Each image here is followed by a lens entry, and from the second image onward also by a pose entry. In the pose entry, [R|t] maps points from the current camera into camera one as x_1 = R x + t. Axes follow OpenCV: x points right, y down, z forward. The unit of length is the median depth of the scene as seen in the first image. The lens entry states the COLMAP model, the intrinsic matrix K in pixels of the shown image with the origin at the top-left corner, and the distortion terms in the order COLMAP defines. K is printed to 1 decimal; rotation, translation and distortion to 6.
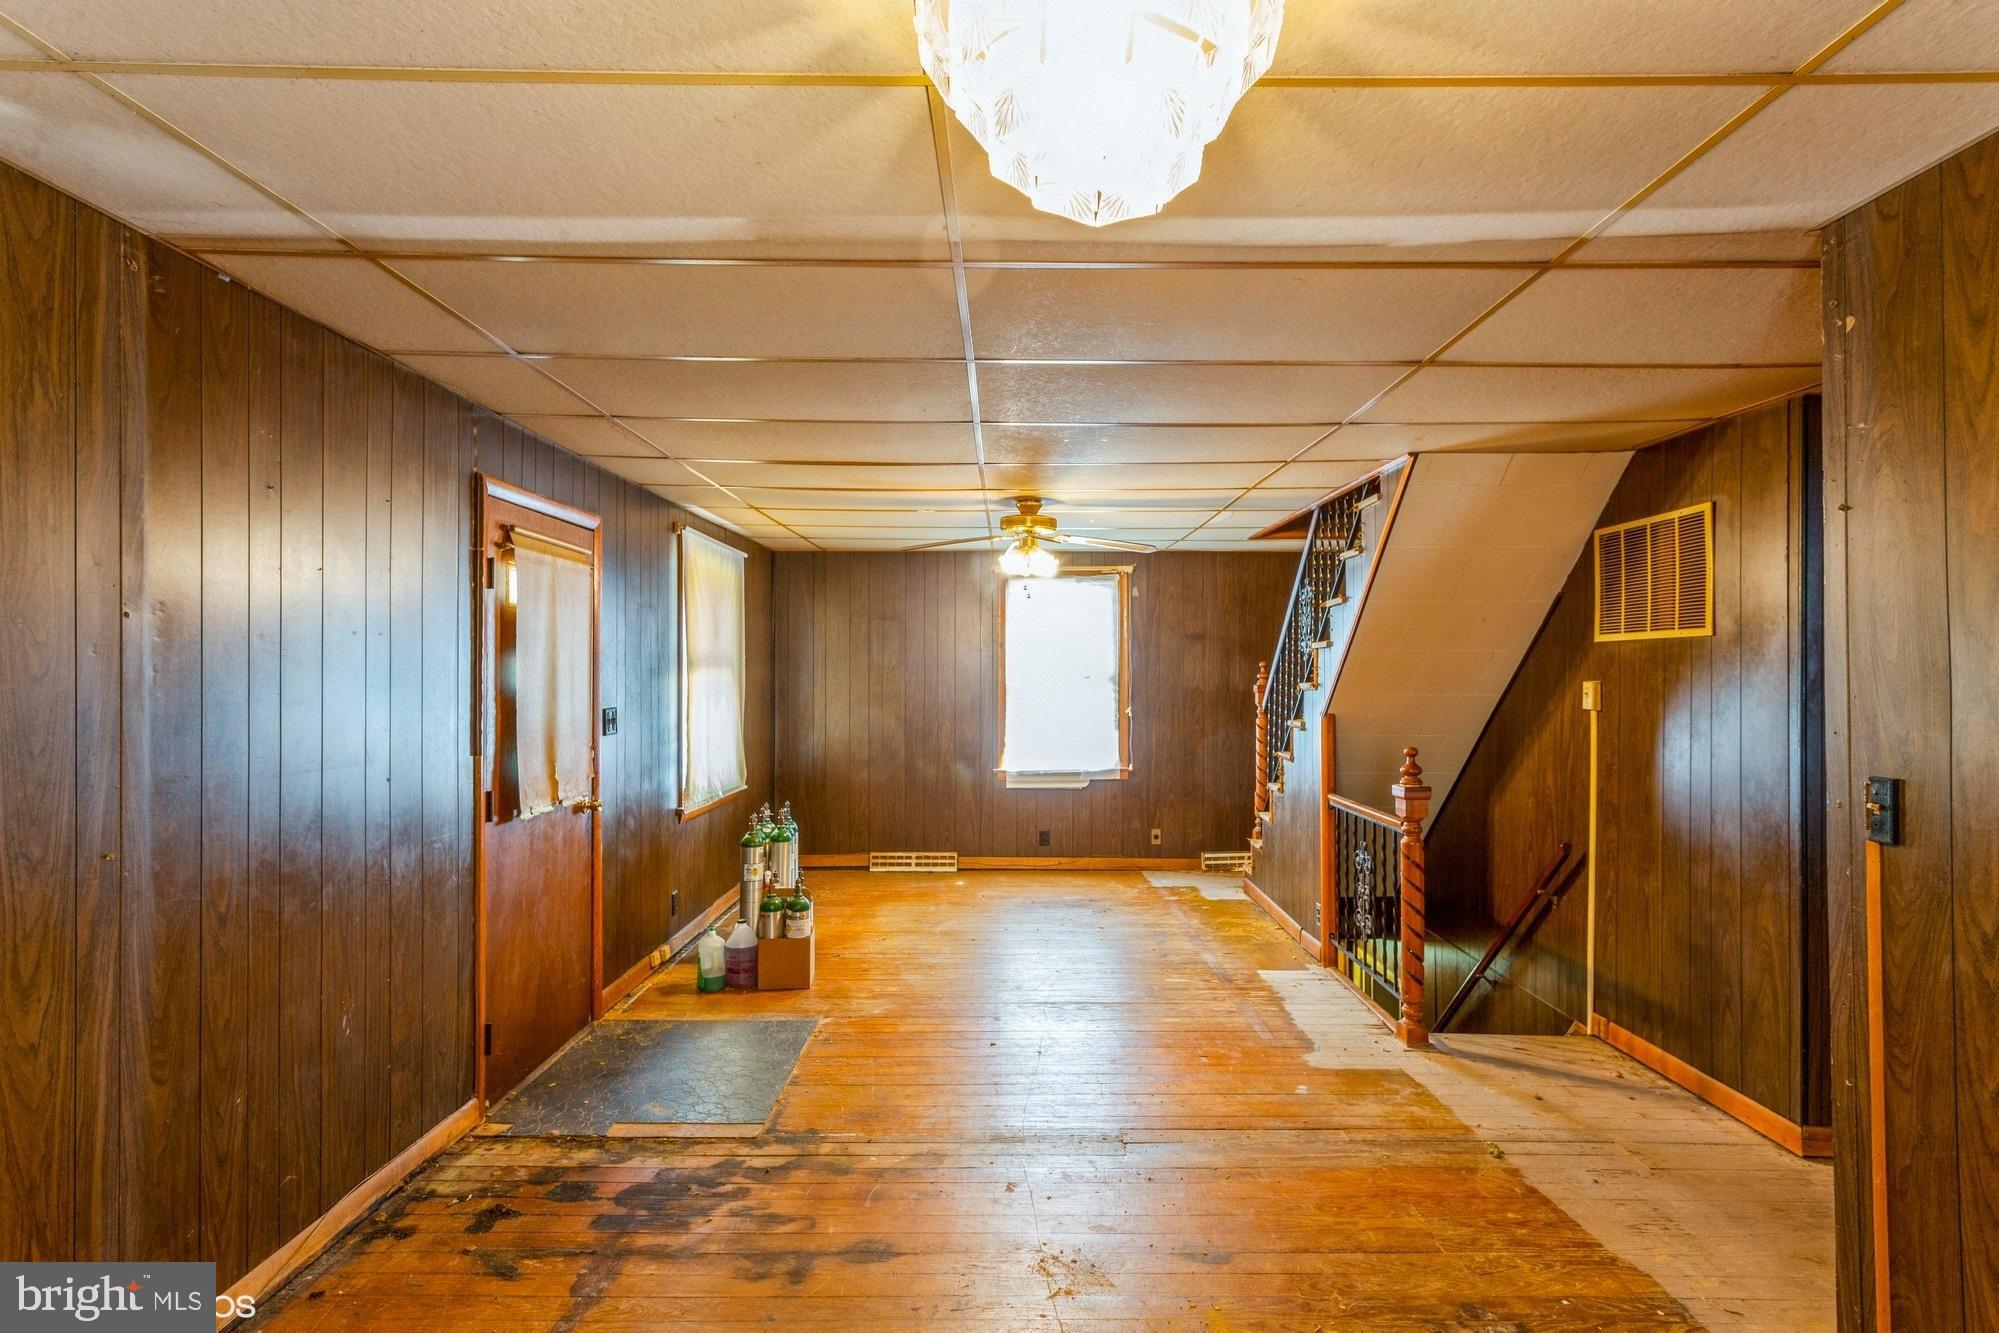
lens RADIAL K [[960.8, 0, 1007.1], [0, 960.8, 670.8], [0, 0, 1]] dist [-0.000703, 0.000614]
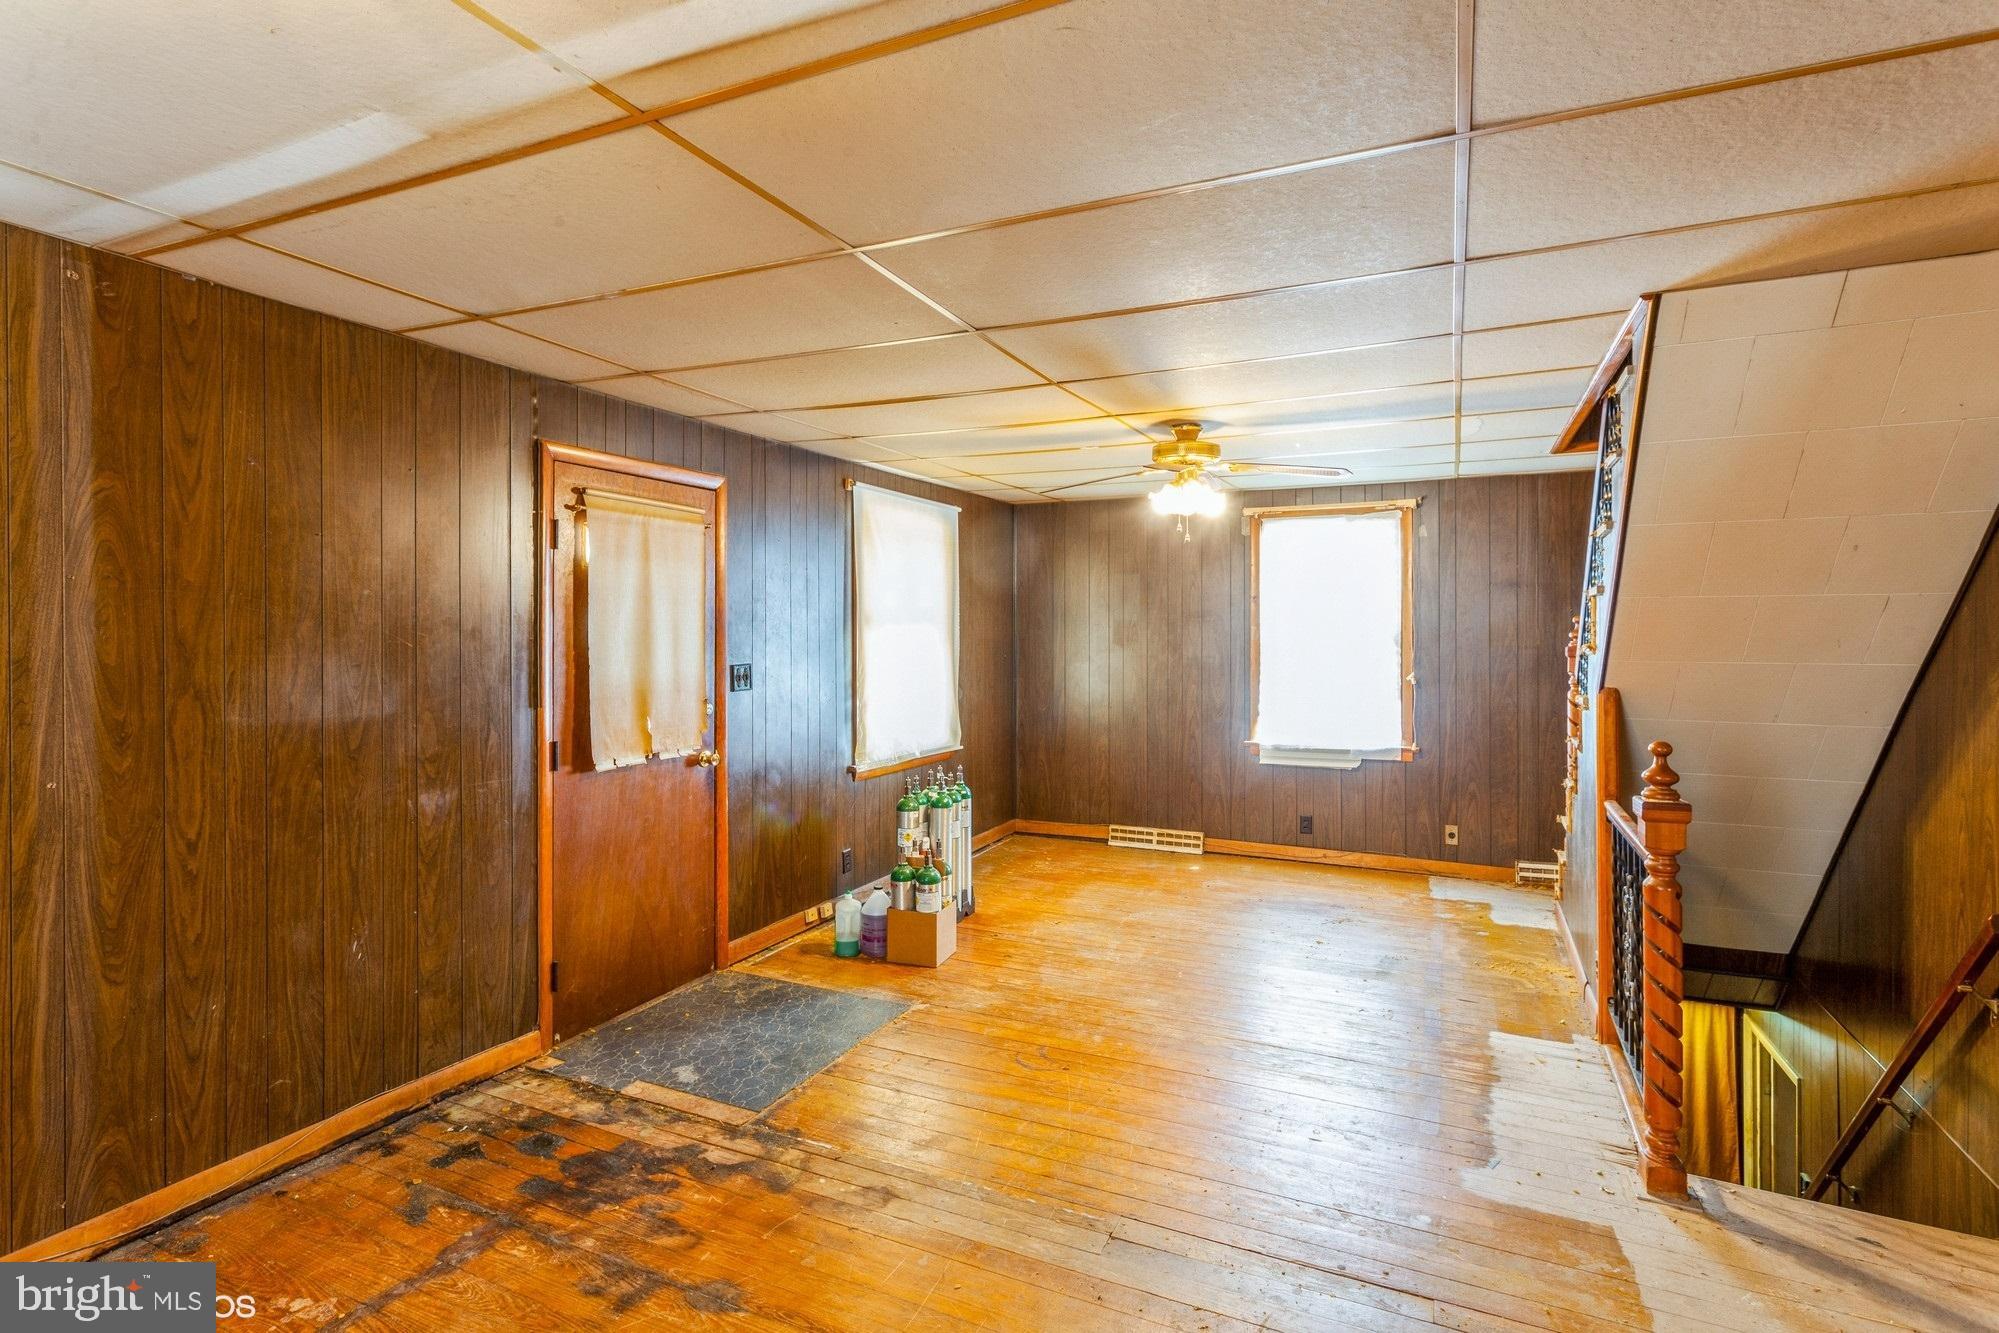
lens RADIAL K [[968.9, 0, 998.8], [0, 968.9, 634.3], [0, 0, 1]] dist [-0.001450, 0.001345]
pose [[0.905552, 0.002042, -0.424229, 0.295174], [0.000015, 0.999988, 0.004847, 0.002187], [0.424234, -0.004395, 0.905542, 0.206465]]
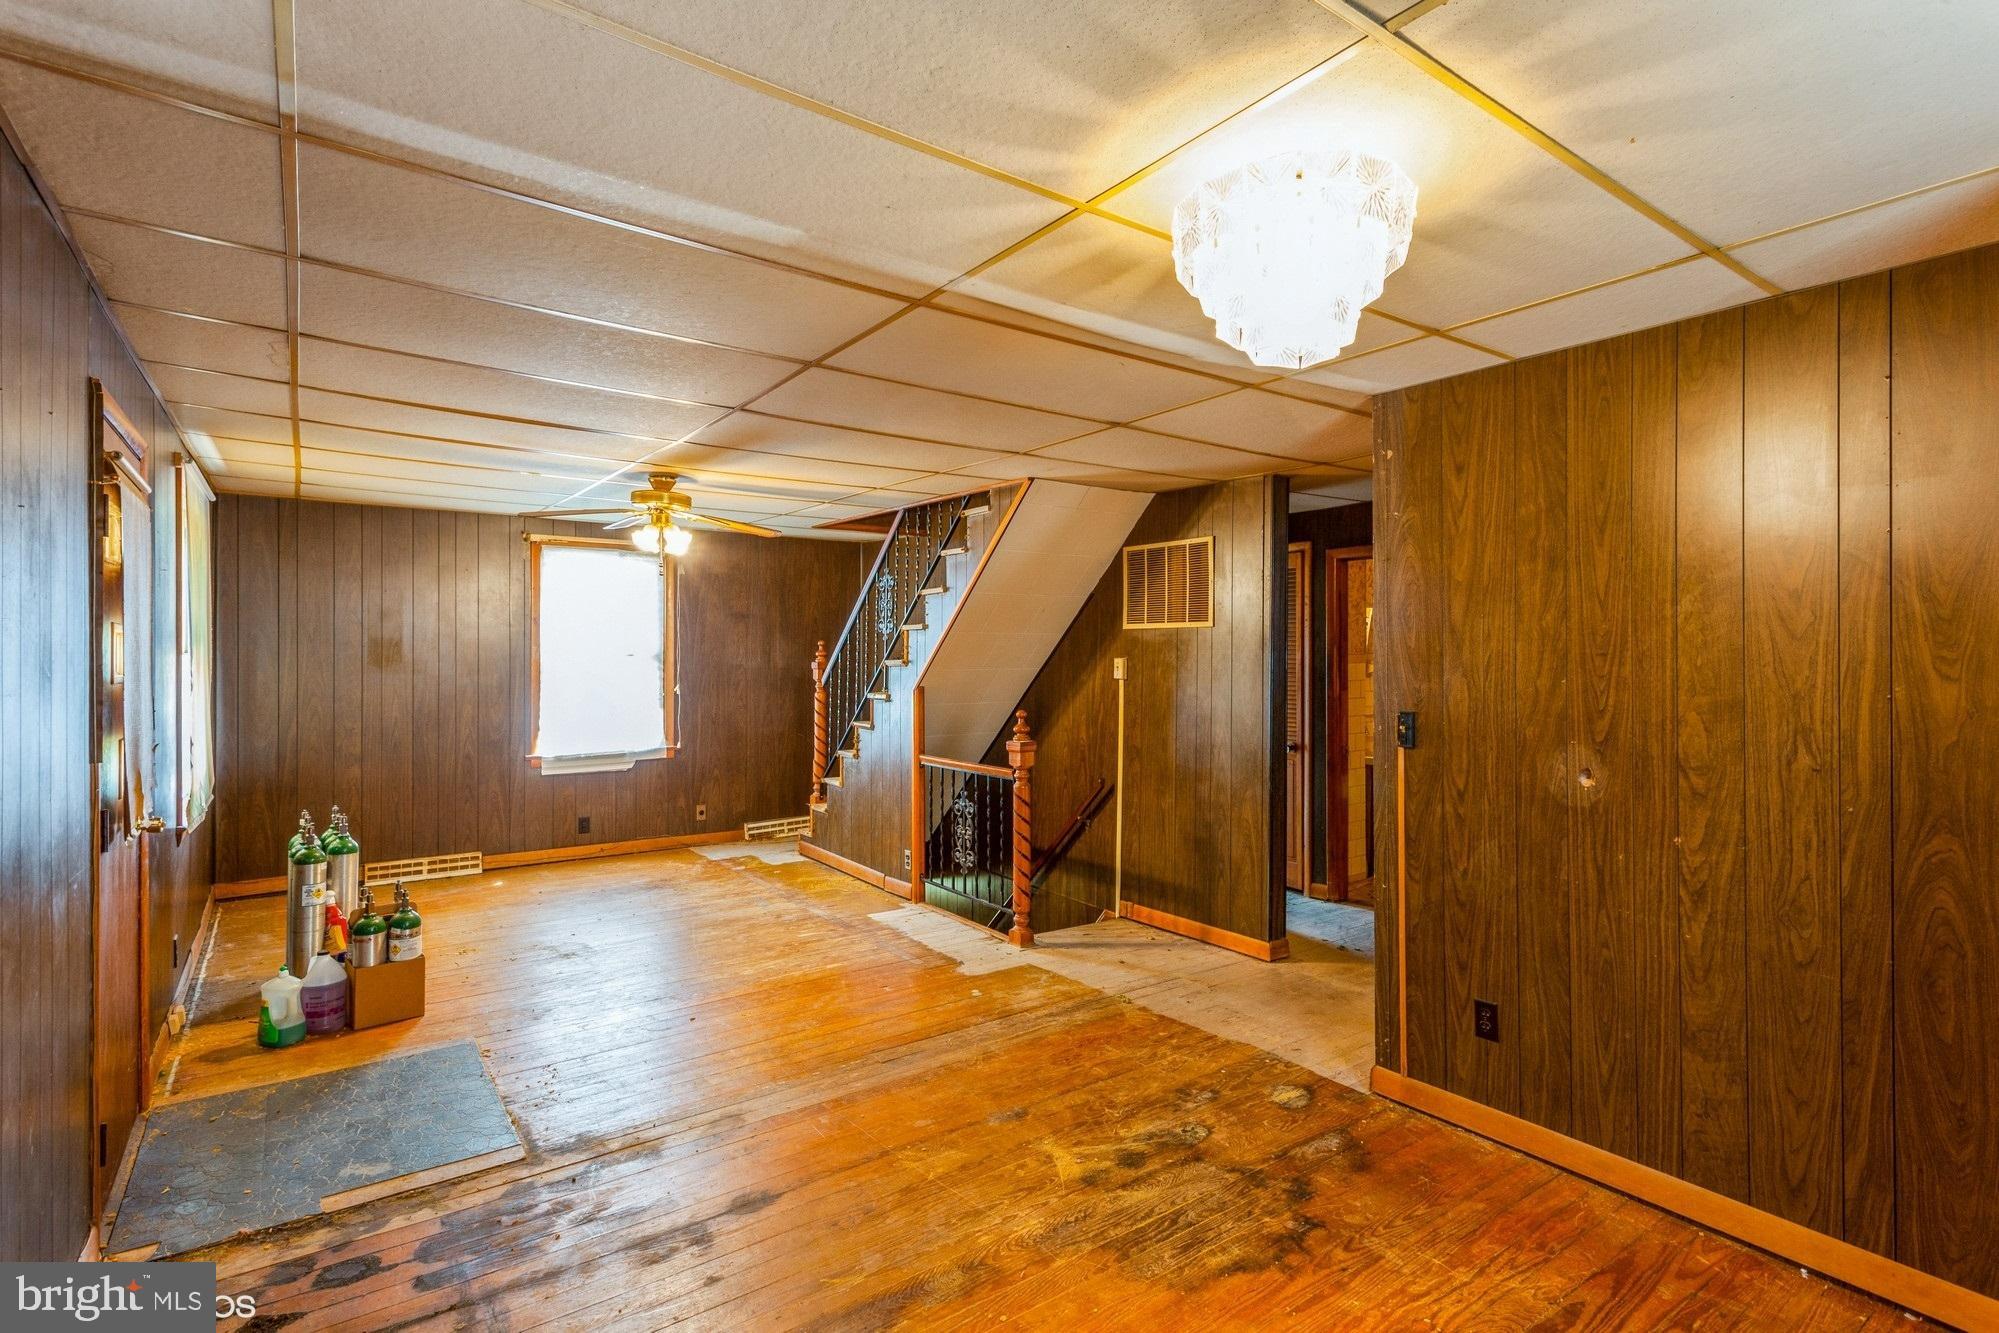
lens RADIAL K [[960.4, 0, 1000.9], [0, 960.4, 656.0], [0, 0, 1]] dist [0.000019, 0.001069]
pose [[0.809404, -0.001209, 0.587251, -0.347692], [-0.003684, 0.999968, 0.007137, -0.001138], [-0.587241, -0.007940, 0.809373, -0.003869]]
